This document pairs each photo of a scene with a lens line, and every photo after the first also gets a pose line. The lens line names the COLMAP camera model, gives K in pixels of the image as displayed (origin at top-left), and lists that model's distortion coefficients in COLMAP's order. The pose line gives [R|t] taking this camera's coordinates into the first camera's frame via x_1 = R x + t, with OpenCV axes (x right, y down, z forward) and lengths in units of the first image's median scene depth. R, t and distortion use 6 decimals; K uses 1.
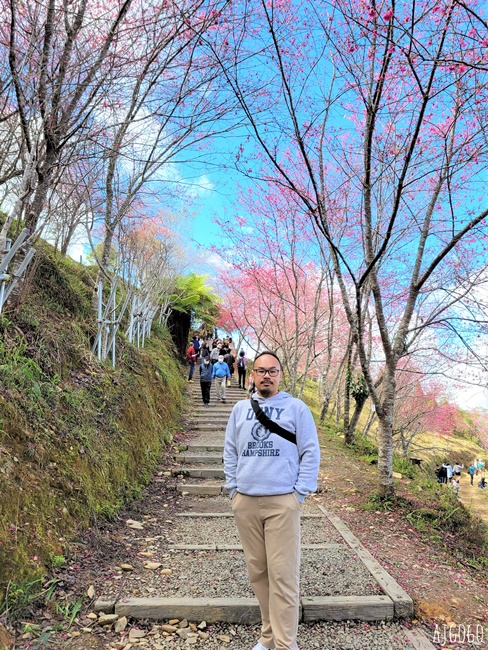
lens RADIAL K [[505.5, 0, 245.2], [0, 505.5, 319.0], [0, 0, 1]] dist [0.056051, -0.029120]
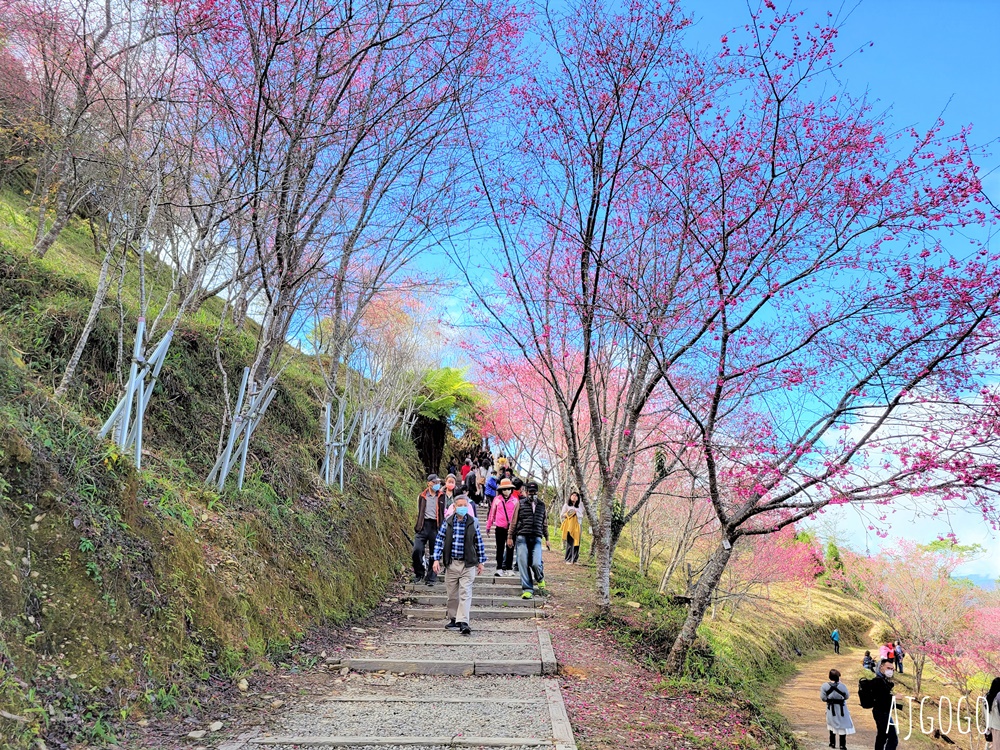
lens RADIAL K [[777.7, 0, 503.5], [0, 777.7, 370.4], [0, 0, 1]] dist [0.056051, -0.029120]
pose [[0.998602, -0.011272, -0.051651, 0.147705], [0.008138, 0.998136, -0.060491, -0.048971], [0.052236, 0.059986, 0.996832, -0.552070]]
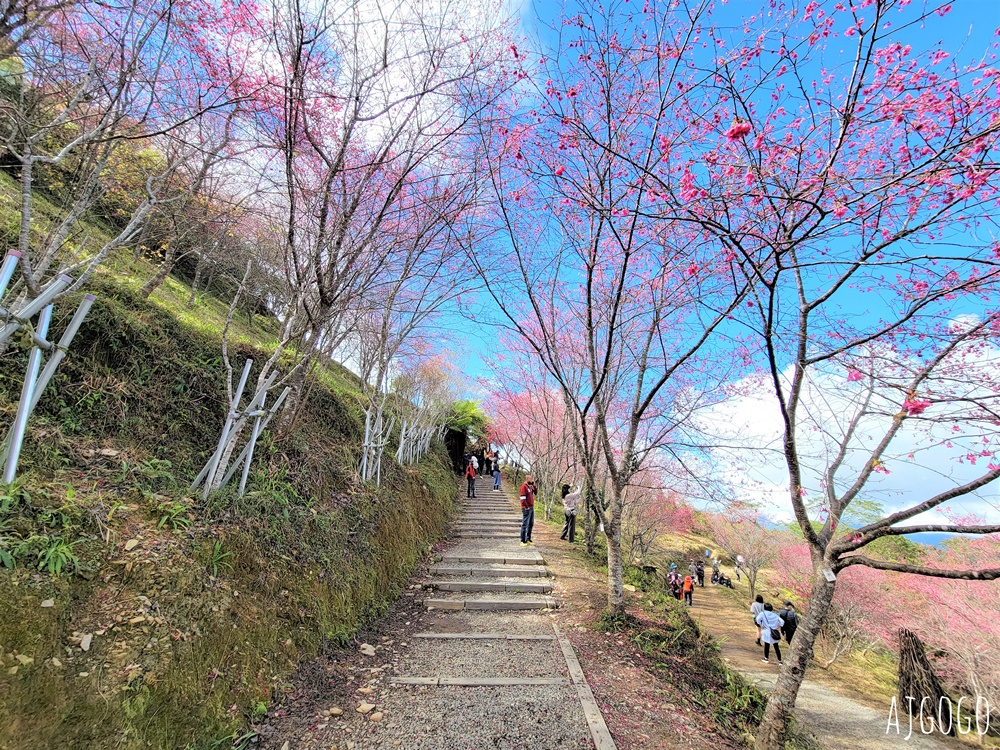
lens RADIAL K [[403.4, 0, 501.4], [0, 403.4, 376.0], [0, 0, 1]] dist [-0.000323, -0.000233]
pose [[0.999176, -0.012900, -0.038488, 0.068551], [0.007356, 0.990003, -0.140855, -0.023017], [0.039920, 0.140456, 0.989282, 0.087754]]
